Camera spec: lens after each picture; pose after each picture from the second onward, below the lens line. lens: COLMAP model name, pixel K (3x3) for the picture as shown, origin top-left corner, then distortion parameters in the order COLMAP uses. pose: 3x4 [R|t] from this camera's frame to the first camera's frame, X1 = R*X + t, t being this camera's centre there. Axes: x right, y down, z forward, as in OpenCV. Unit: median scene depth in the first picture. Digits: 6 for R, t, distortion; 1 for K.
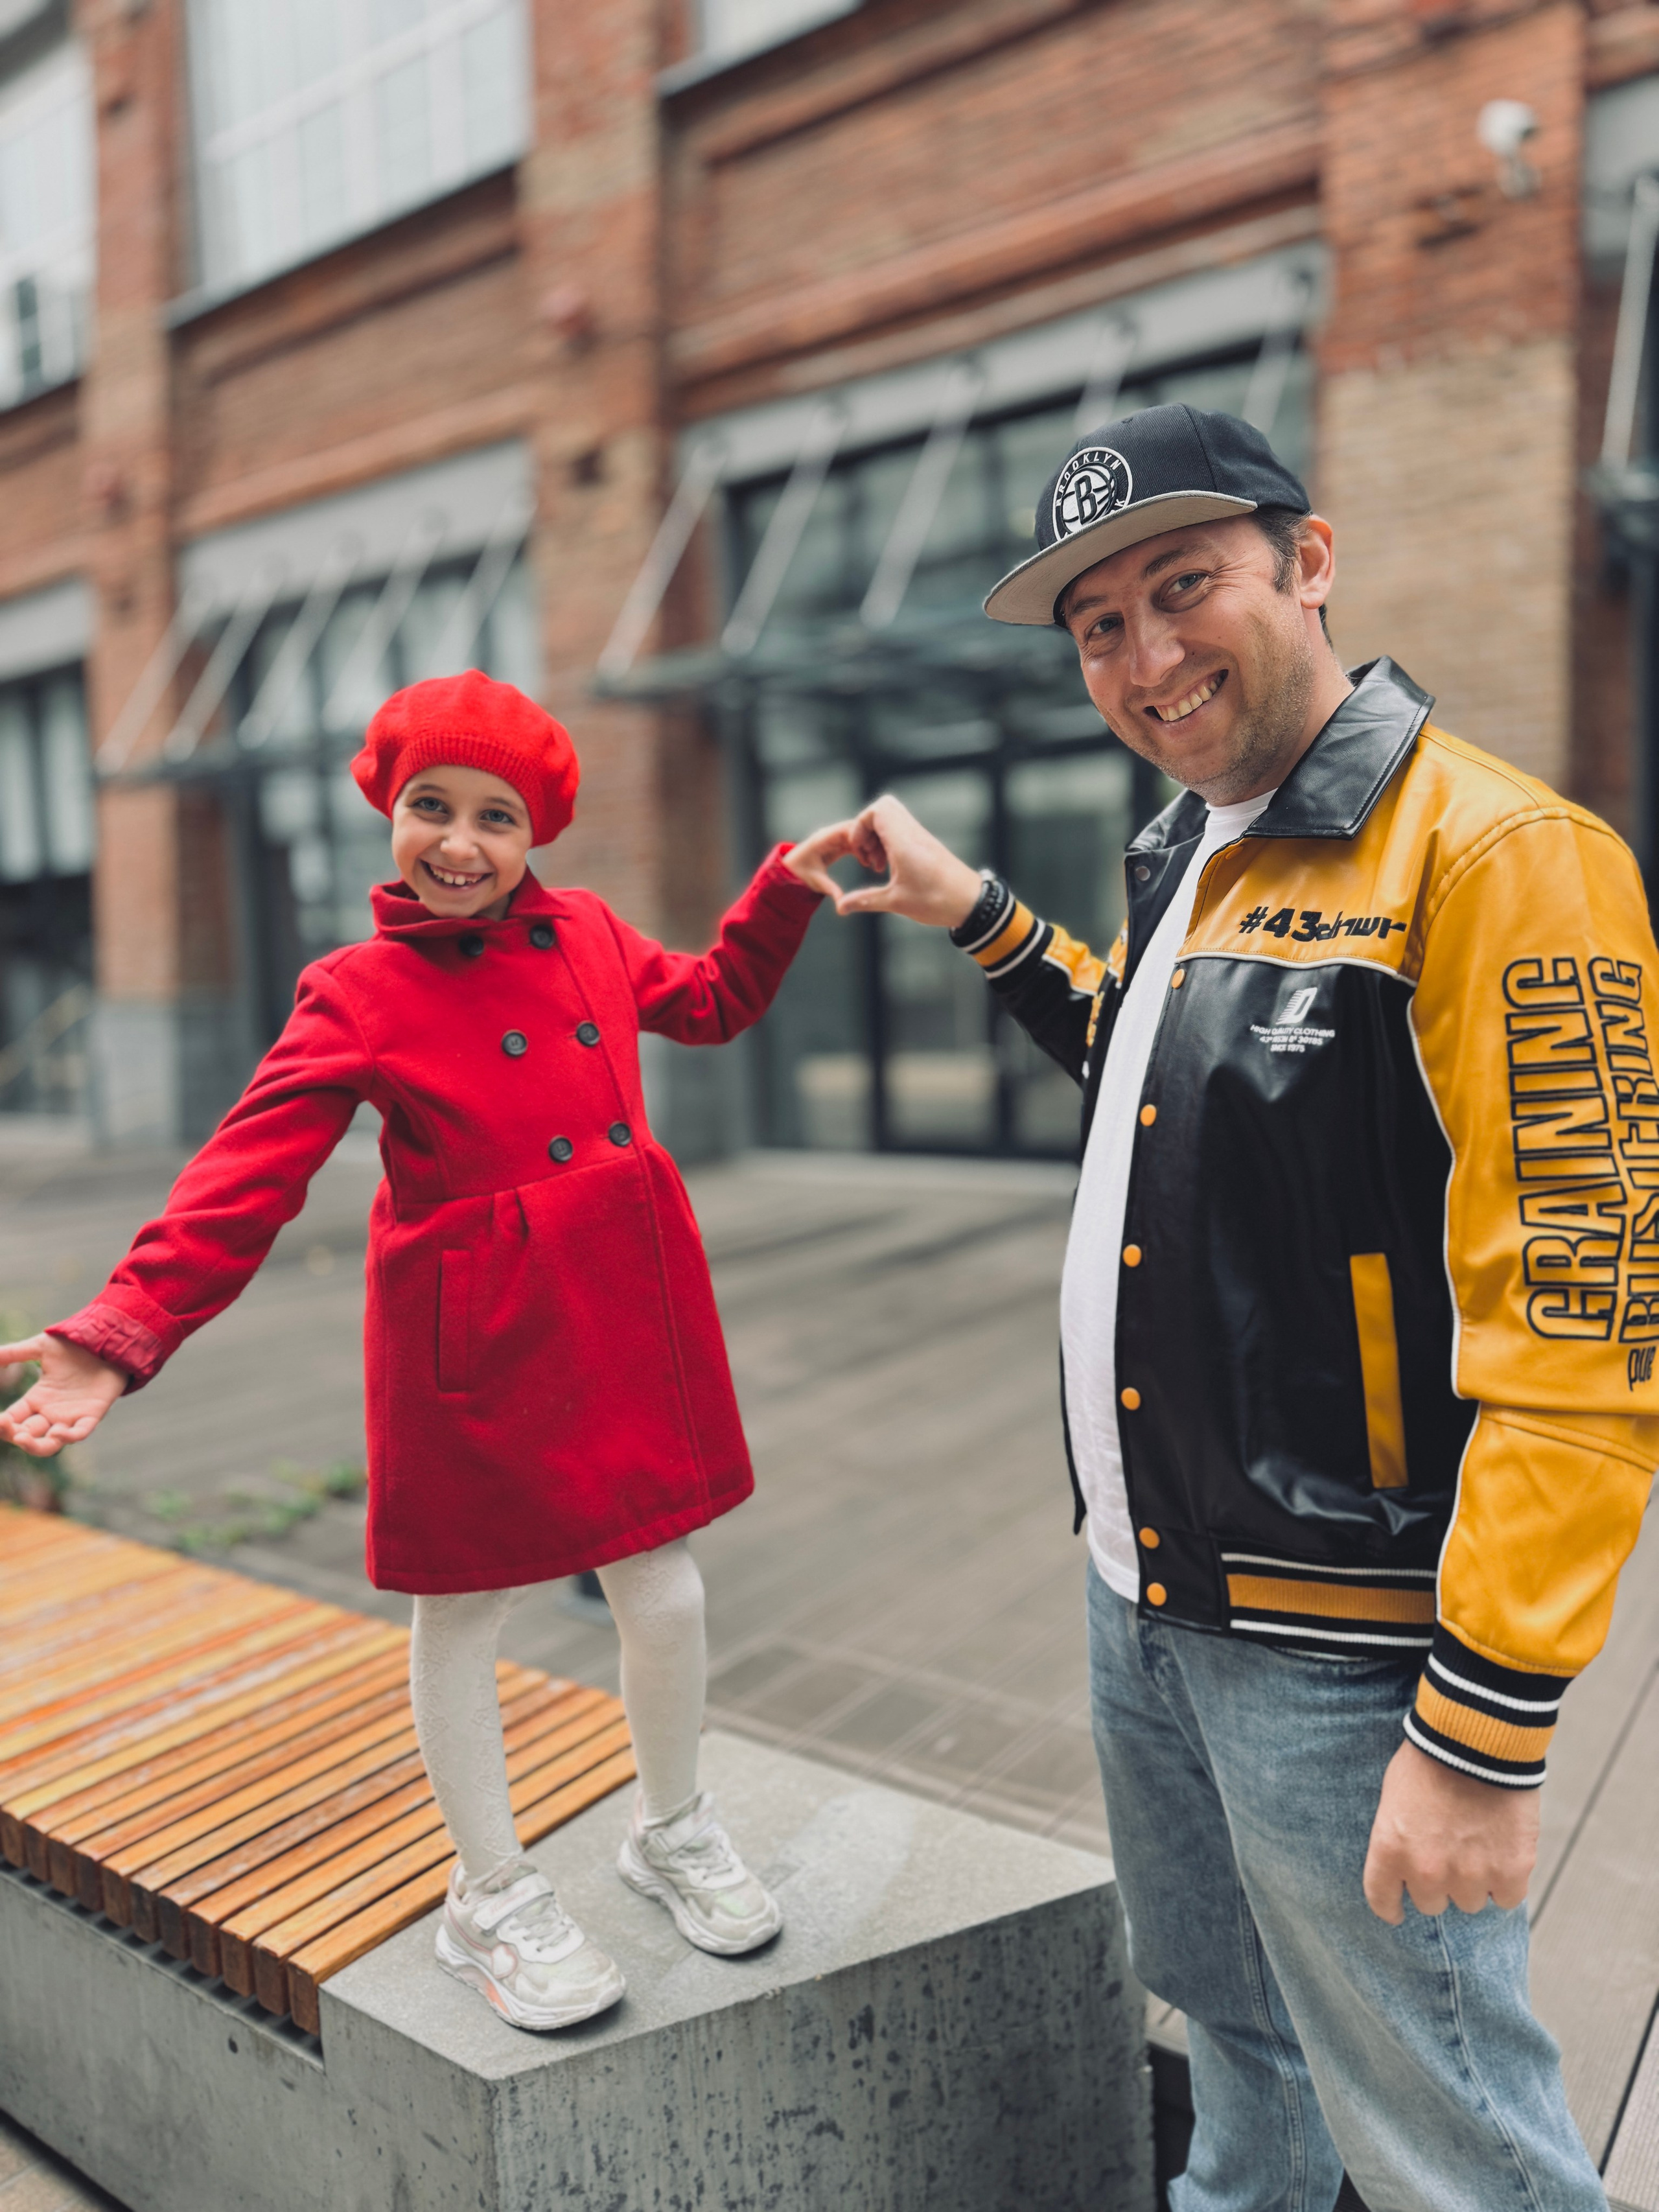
lens RADIAL K [[1591.2, 0, 843.2], [0, 1591.2, 1078.8], [0, 0, 1]] dist [-0.013828, 0.007080]
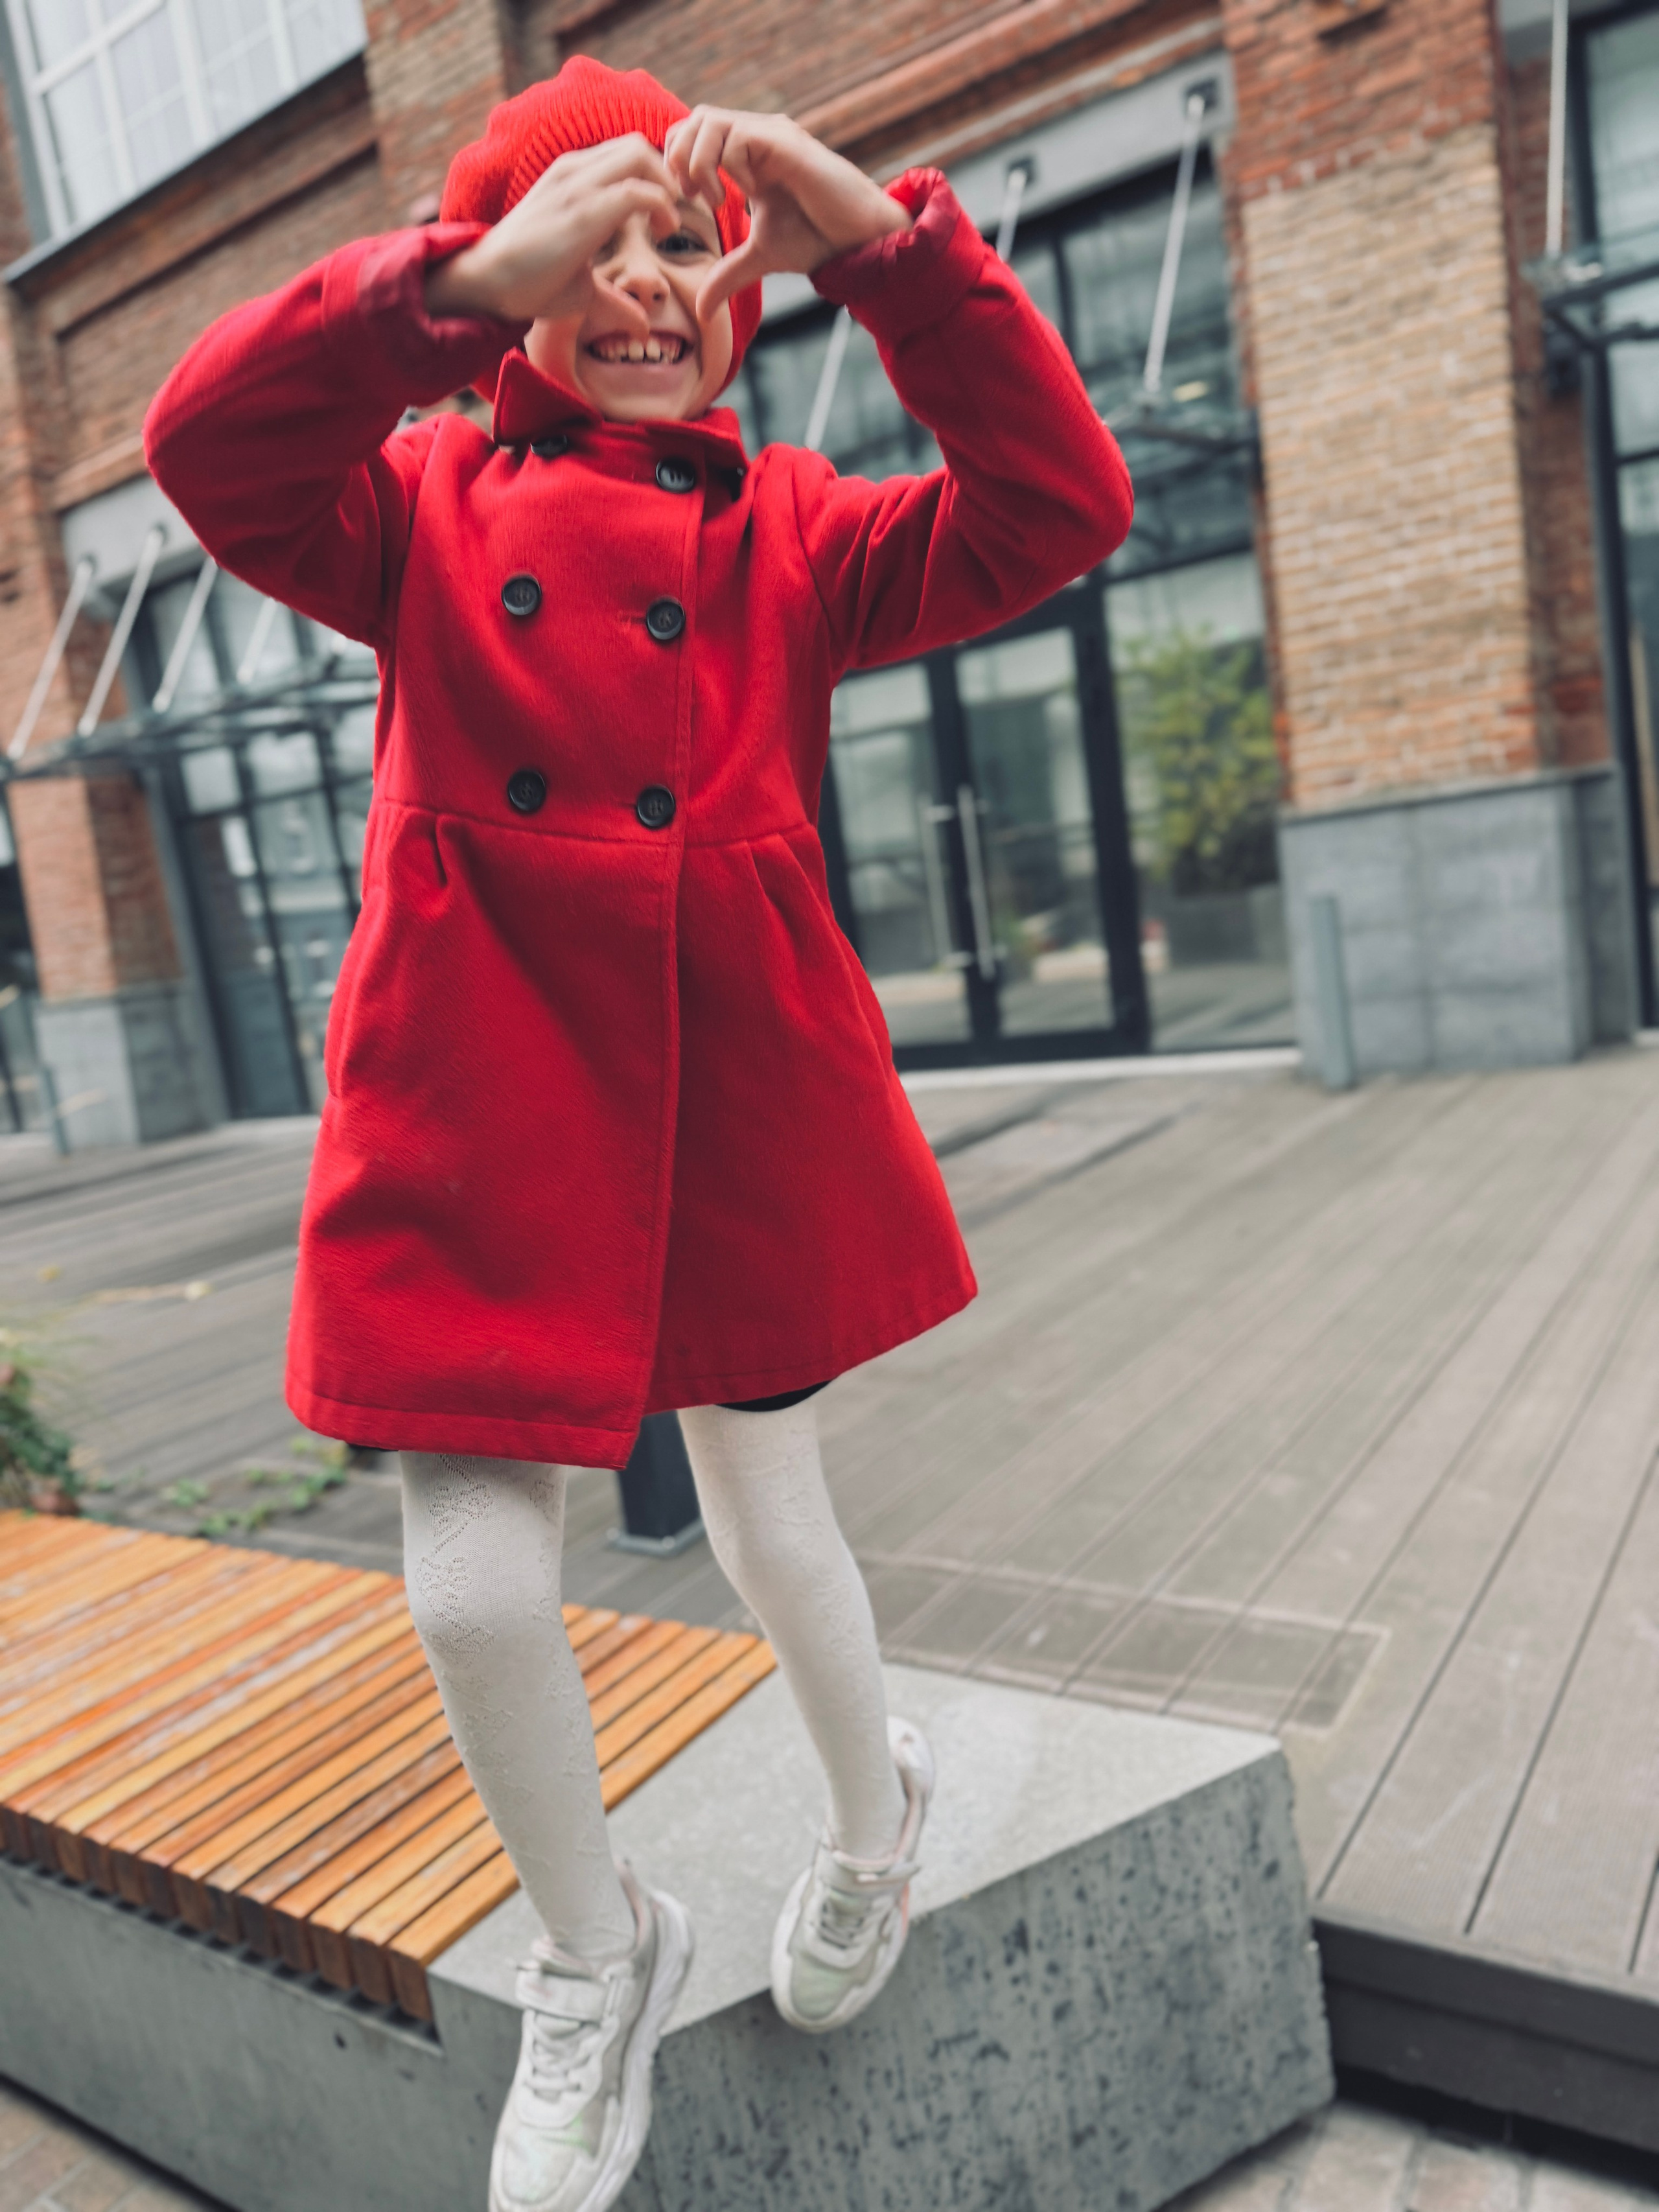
lens RADIAL K [[1585.5, 0, 829.5], [0, 1585.5, 1106.0], [0, 0, 1]] dist [0.000503, -0.008762]
pose [[0.993529, -0.112762, 0.013567, -0.045632], [0.111725, 0.991821, 0.061712, 0.037102], [-0.020415, -0.059797, 0.998002, 0.089535]]
